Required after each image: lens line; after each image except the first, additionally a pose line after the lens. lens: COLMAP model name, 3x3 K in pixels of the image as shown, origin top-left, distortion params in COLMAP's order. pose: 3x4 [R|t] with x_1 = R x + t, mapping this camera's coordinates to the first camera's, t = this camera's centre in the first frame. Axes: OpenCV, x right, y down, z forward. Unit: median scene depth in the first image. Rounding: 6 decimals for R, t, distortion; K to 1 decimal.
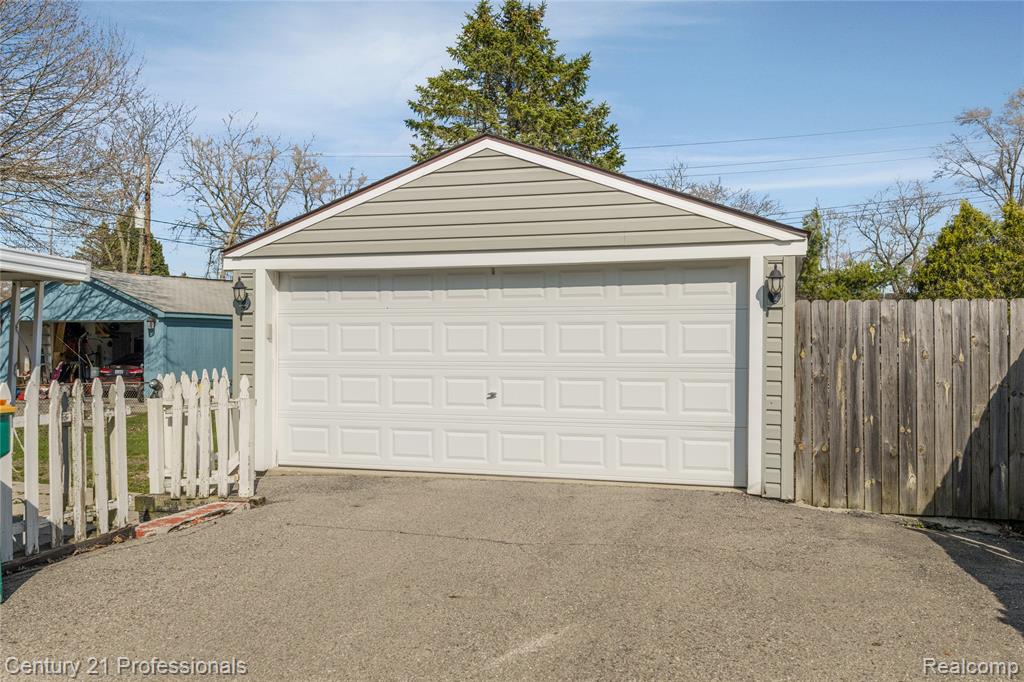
lens RADIAL K [[852.5, 0, 512.0], [0, 852.5, 341.0], [0, 0, 1]] dist [-0.000477, -0.001673]
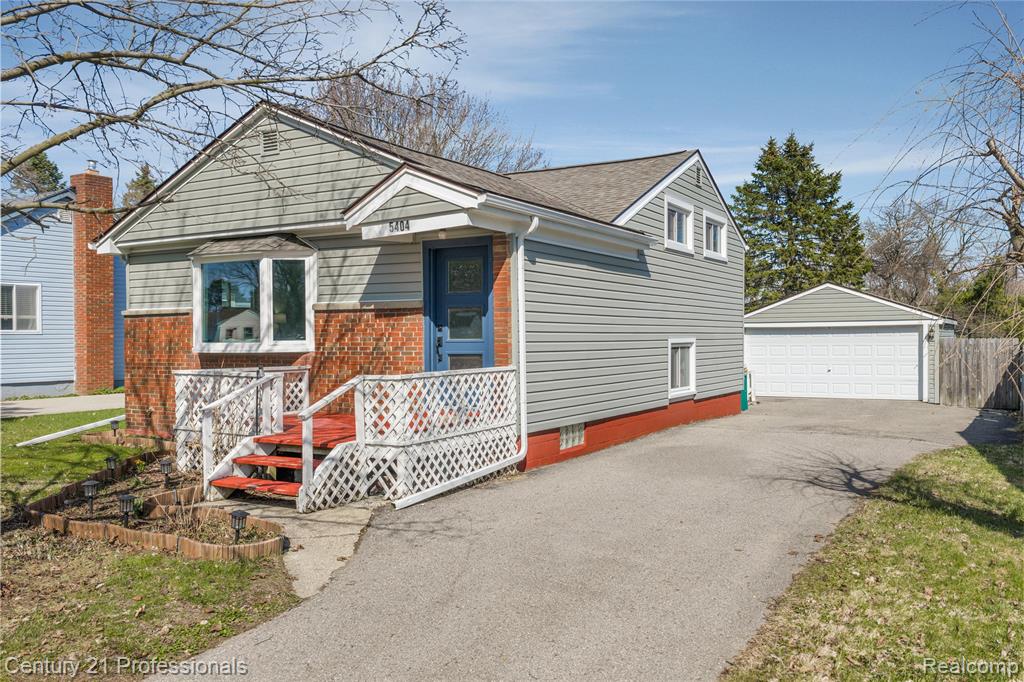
lens RADIAL K [[852.5, 0, 512.0], [0, 852.5, 341.0], [0, 0, 1]] dist [-0.000477, -0.001673]
pose [[0.971660, -0.011495, -0.236102, -0.432847], [0.013729, 0.999875, 0.007817, -0.082999], [0.235983, -0.010837, 0.971697, -2.321381]]
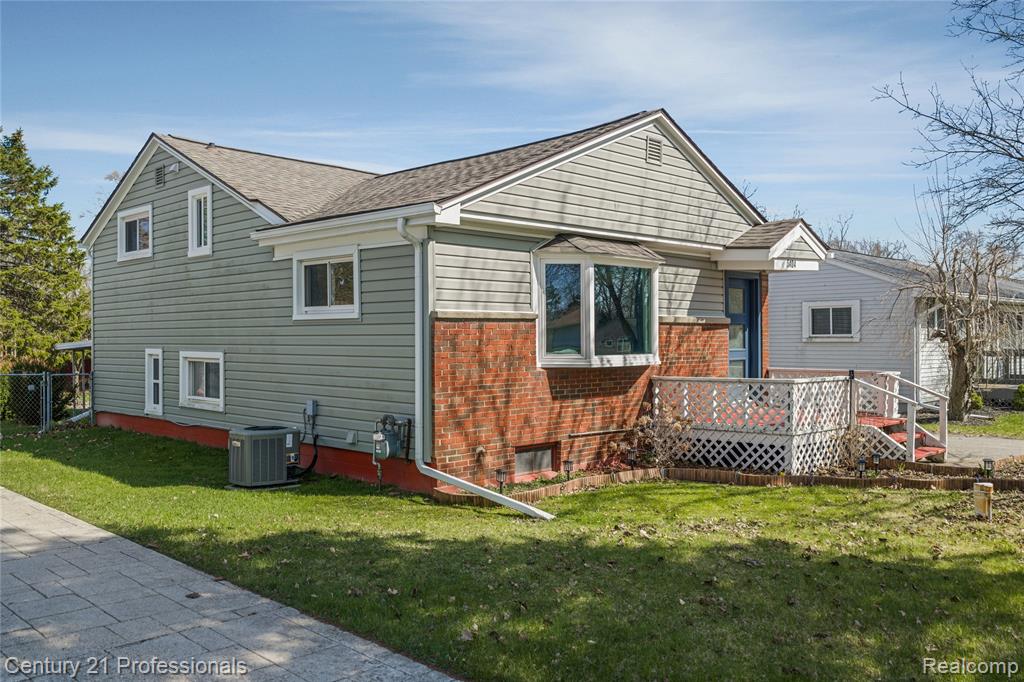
lens RADIAL K [[852.5, 0, 512.0], [0, 852.5, 341.0], [0, 0, 1]] dist [-0.000477, -0.001673]
pose [[0.471615, -0.011605, 0.881728, -2.658839], [0.003182, 0.999929, 0.011458, -0.114925], [-0.881799, -0.002598, 0.471619, -1.428377]]
